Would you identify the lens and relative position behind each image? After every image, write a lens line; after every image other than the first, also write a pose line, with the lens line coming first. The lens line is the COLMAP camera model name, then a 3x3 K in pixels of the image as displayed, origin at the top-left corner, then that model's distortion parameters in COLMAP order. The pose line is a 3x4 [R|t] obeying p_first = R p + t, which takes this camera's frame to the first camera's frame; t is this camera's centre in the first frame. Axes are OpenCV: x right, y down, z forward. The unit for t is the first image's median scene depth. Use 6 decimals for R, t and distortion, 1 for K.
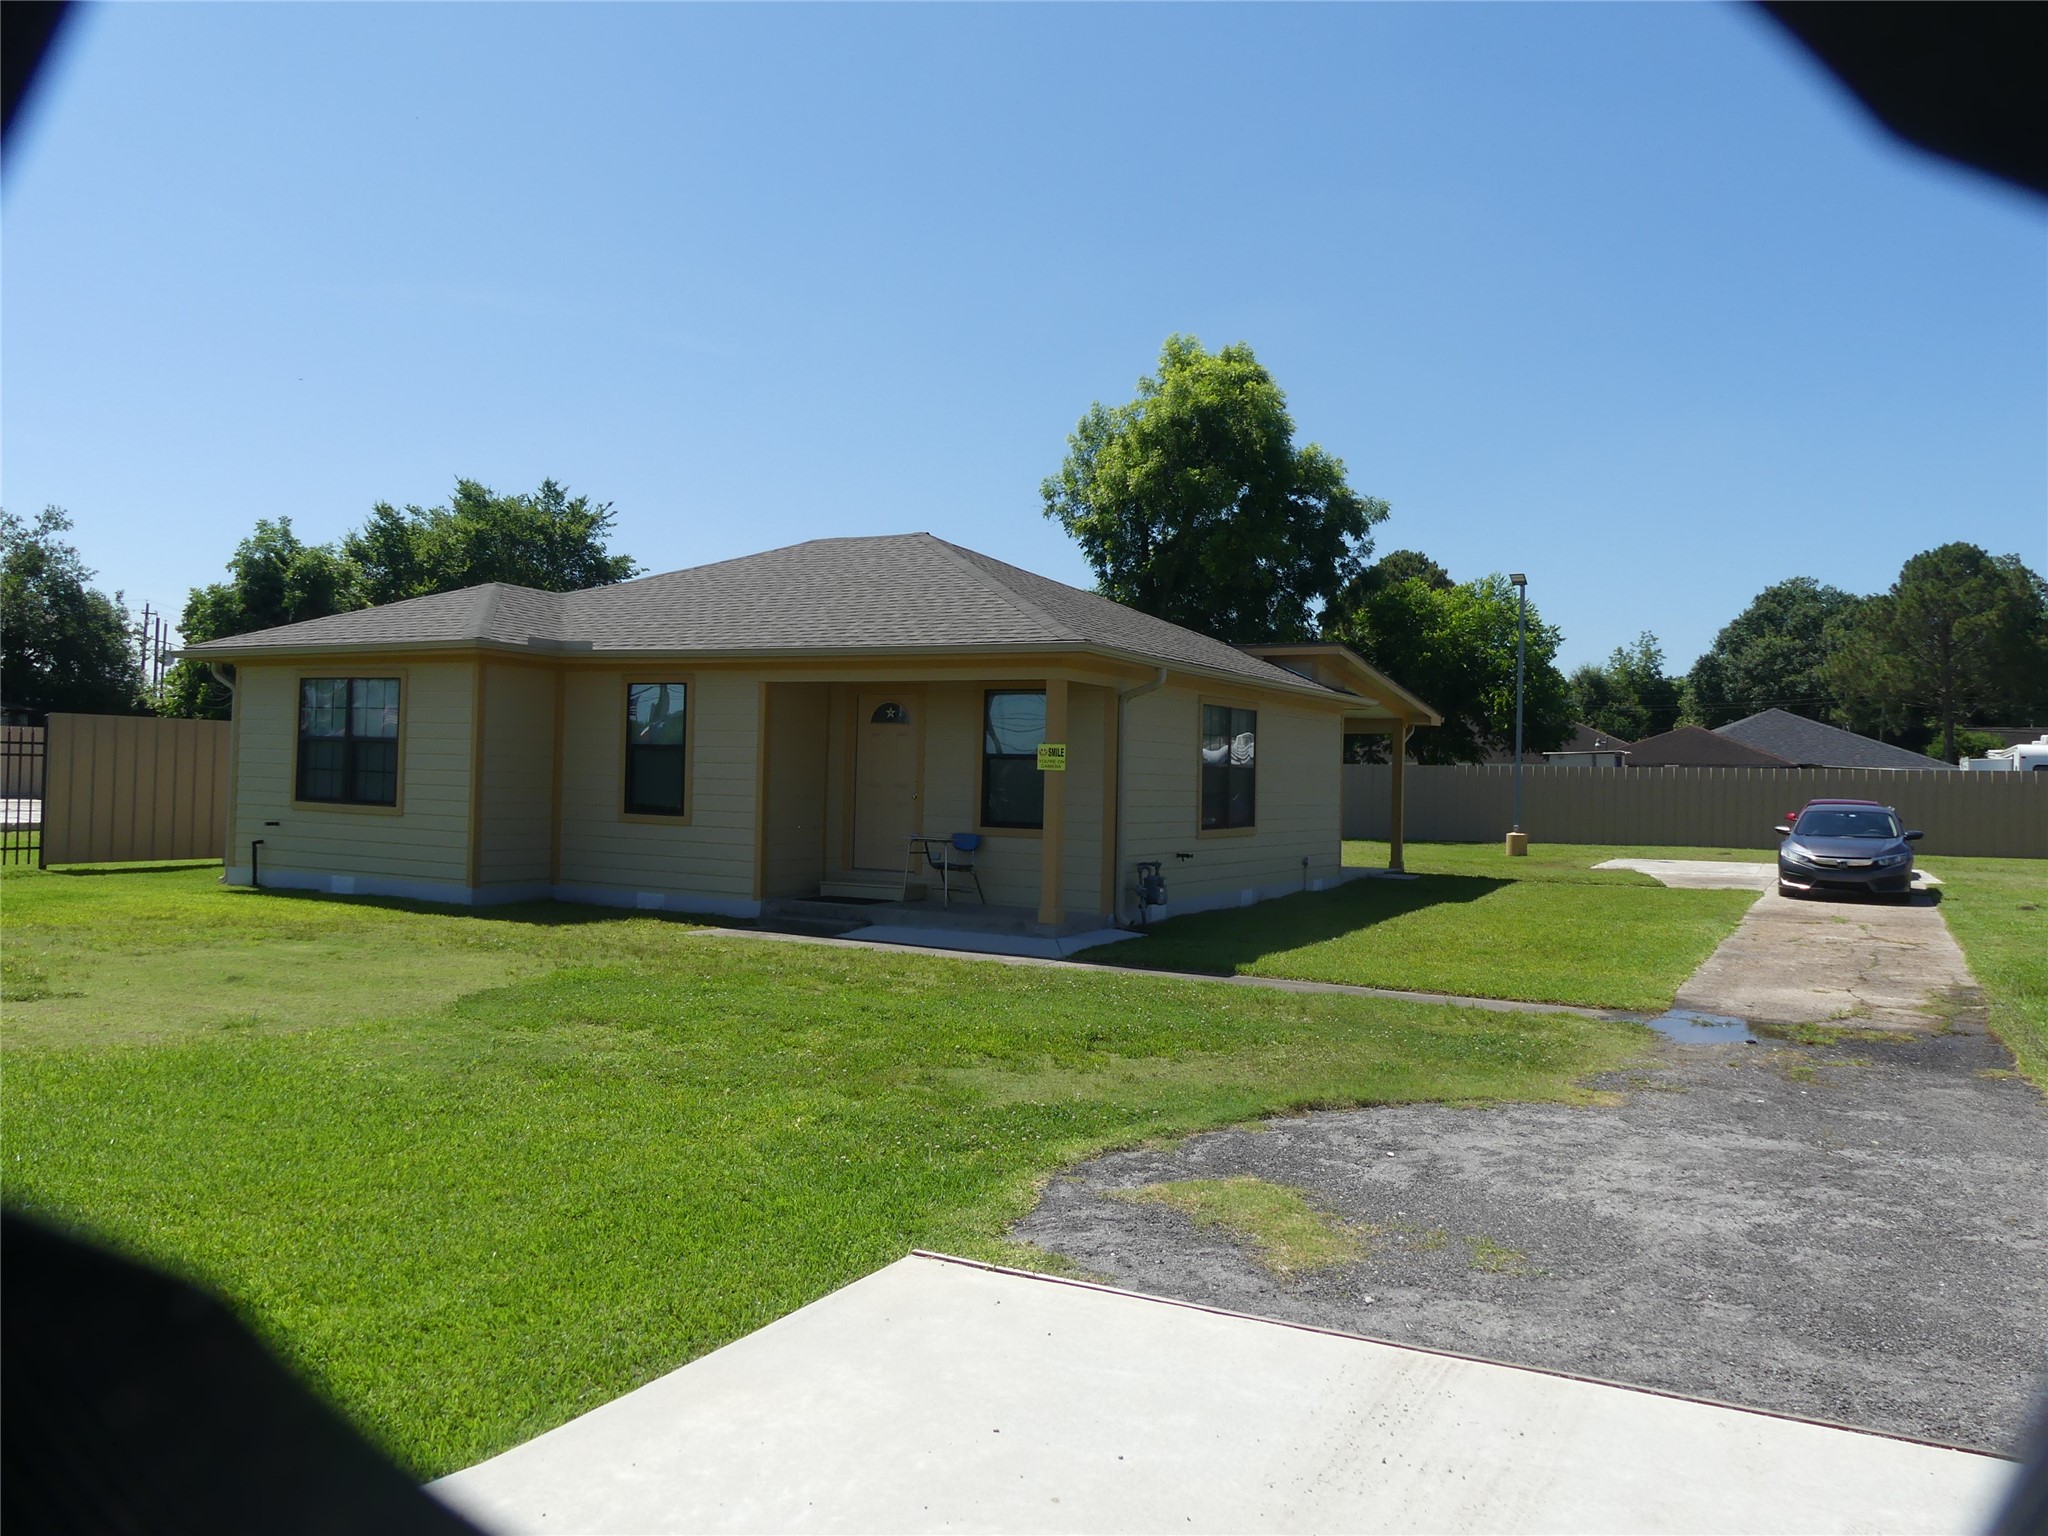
lens RADIAL K [[1607.6, 0, 1030.8], [0, 1607.6, 774.1], [0, 0, 1]] dist [0.005352, -0.006833]
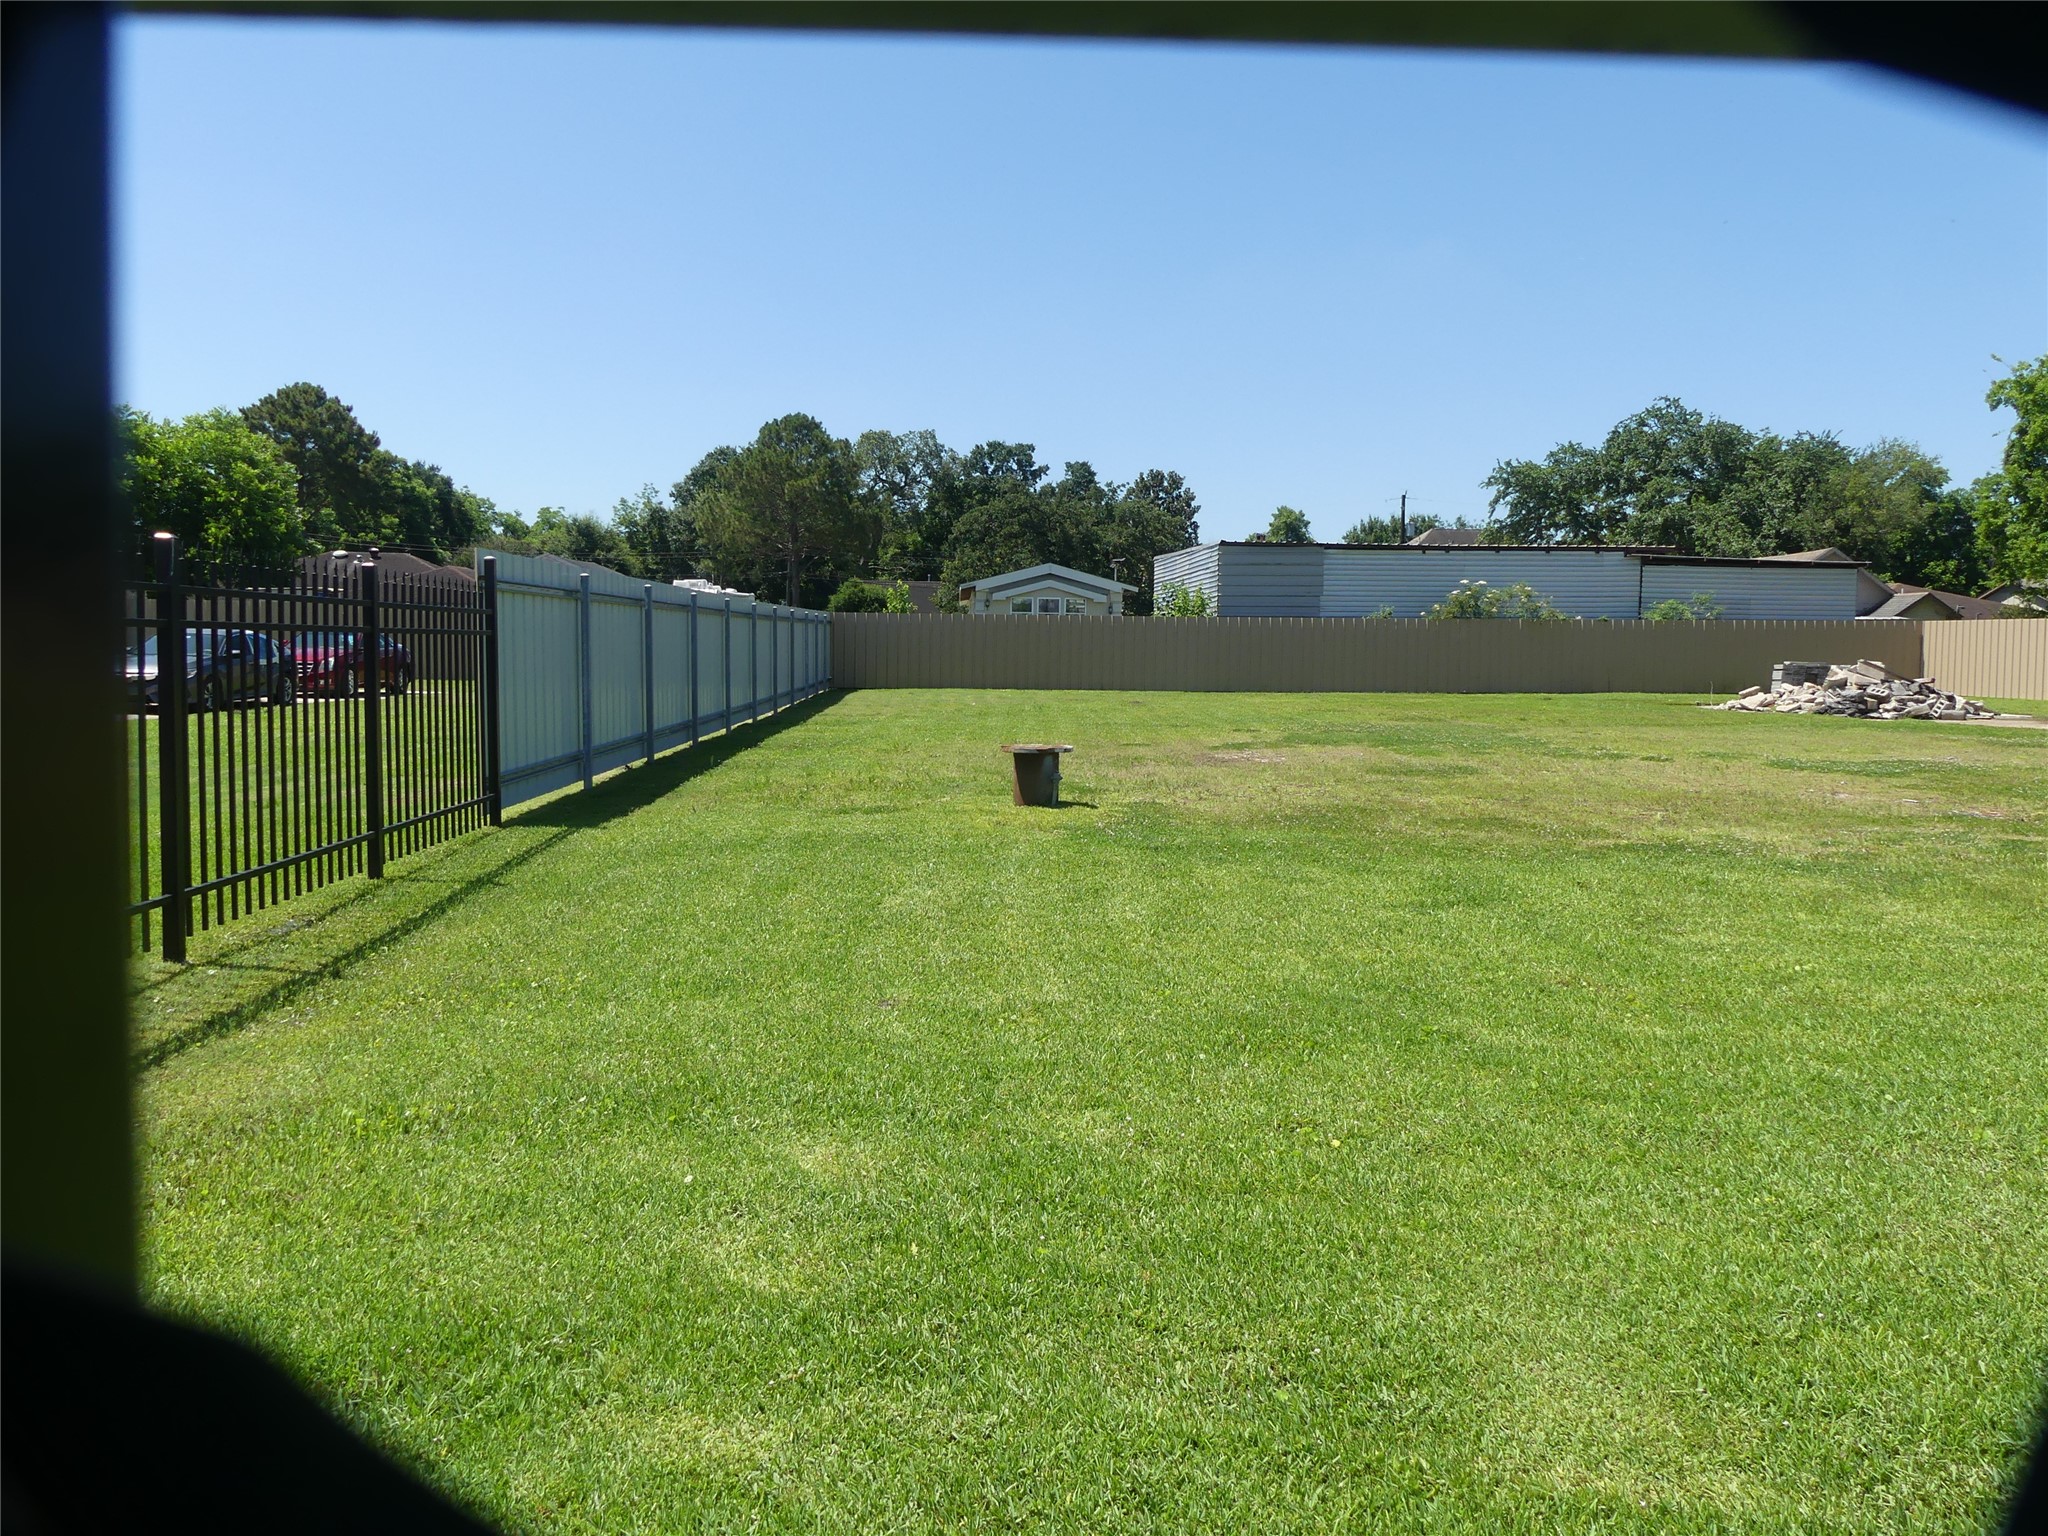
lens RADIAL K [[1607.6, 0, 1031.4], [0, 1607.6, 762.3], [0, 0, 1]] dist [0.005352, -0.006833]
pose [[0.870903, -0.035604, 0.490164, 0.530284], [-0.006454, 0.996458, 0.083848, 0.013496], [-0.491413, -0.076188, 0.867588, -0.256166]]
